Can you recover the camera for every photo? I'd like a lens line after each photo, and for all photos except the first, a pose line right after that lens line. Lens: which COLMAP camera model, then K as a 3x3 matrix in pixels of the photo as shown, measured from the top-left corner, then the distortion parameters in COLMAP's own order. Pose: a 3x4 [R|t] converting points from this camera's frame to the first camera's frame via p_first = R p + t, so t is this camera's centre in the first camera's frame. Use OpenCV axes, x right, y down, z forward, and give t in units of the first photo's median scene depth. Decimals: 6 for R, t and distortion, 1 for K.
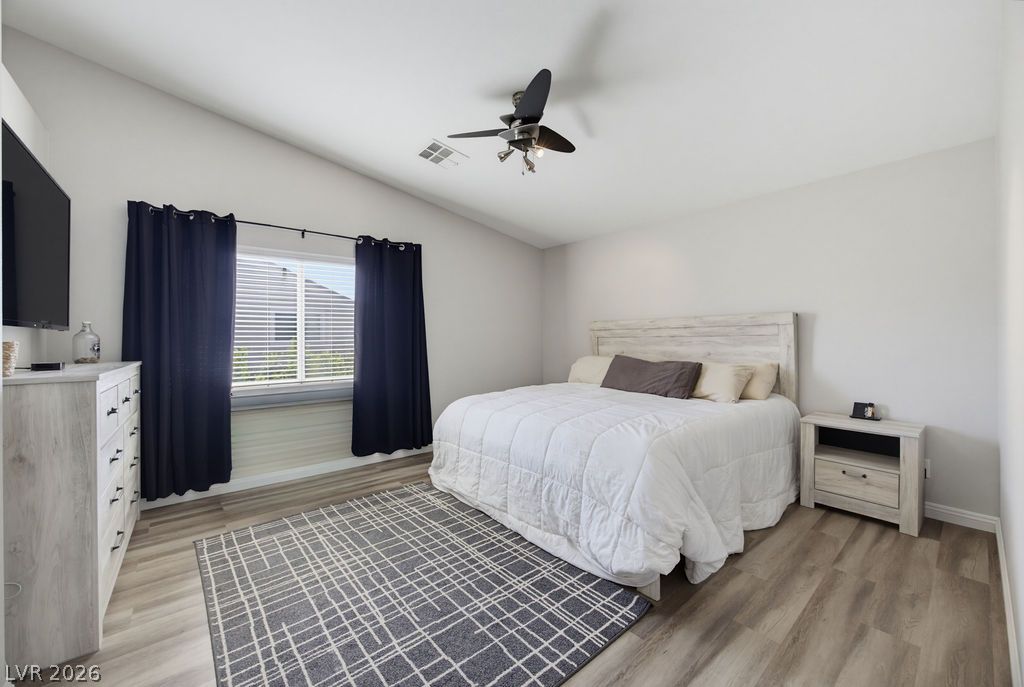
lens RADIAL K [[395.4, 0, 510.0], [0, 395.4, 336.2], [0, 0, 1]] dist [-0.033324, 0.012240]
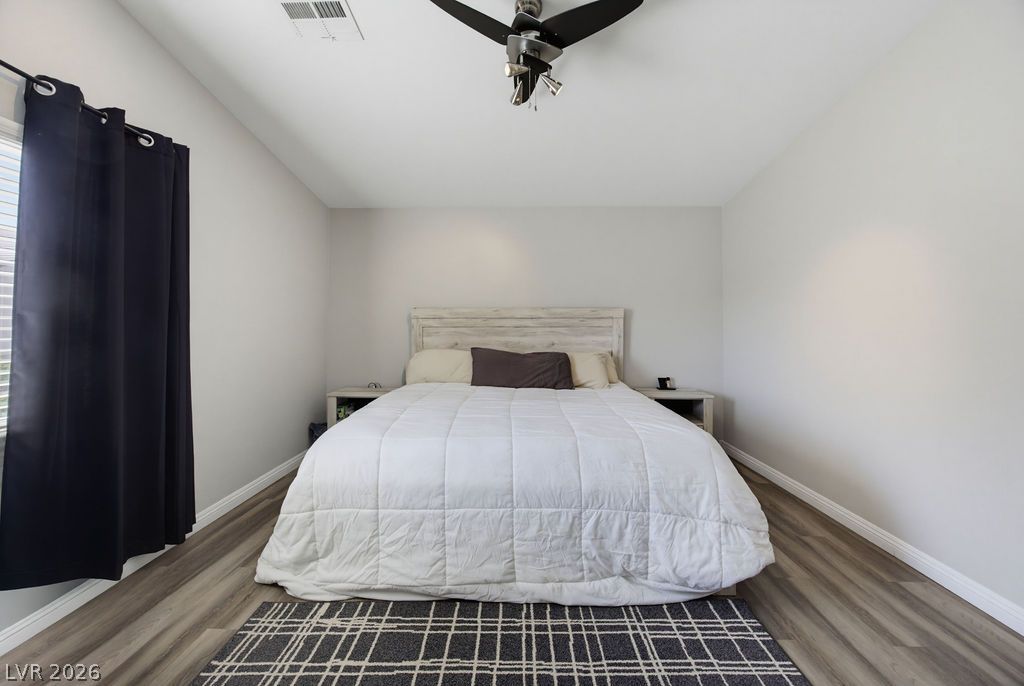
lens RADIAL K [[398.5, 0, 511.8], [0, 398.5, 326.2], [0, 0, 1]] dist [-0.018007, 0.003808]
pose [[0.655301, 0.013543, 0.755247, -0.539151], [-0.011445, 0.999903, -0.008000, 0.010600], [-0.755281, -0.003401, 0.655392, 0.556159]]
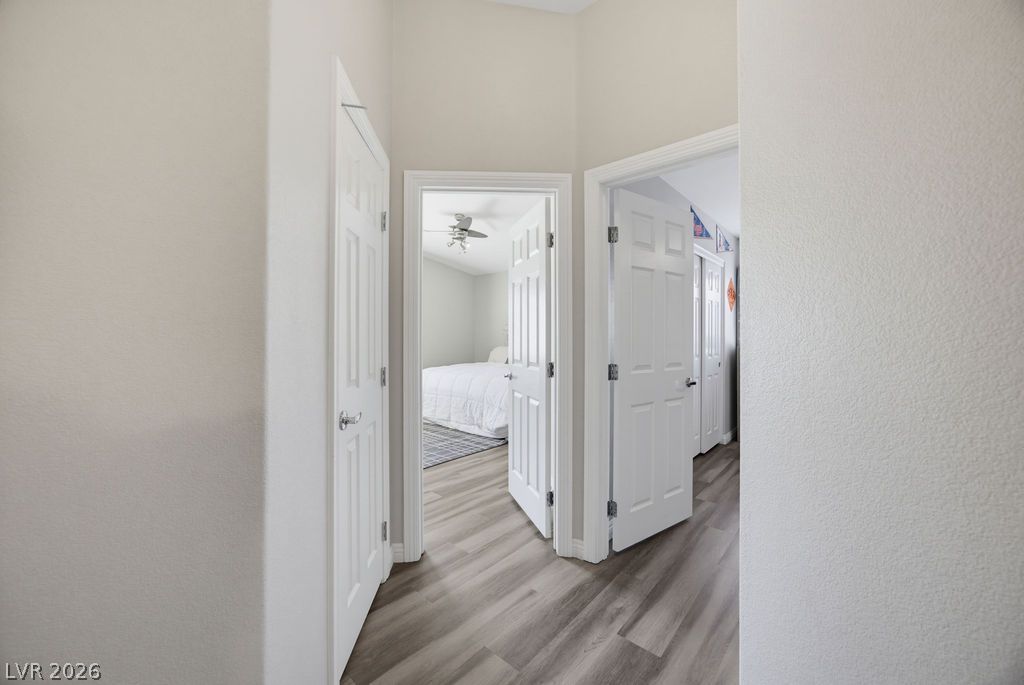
lens RADIAL K [[395.4, 0, 510.0], [0, 395.4, 335.2], [0, 0, 1]] dist [-0.033324, 0.012240]
pose [[0.990038, 0.008995, 0.140510, 0.006863], [-0.009785, 0.999940, 0.004930, -0.006467], [-0.140458, -0.006256, 0.990067, -1.053483]]
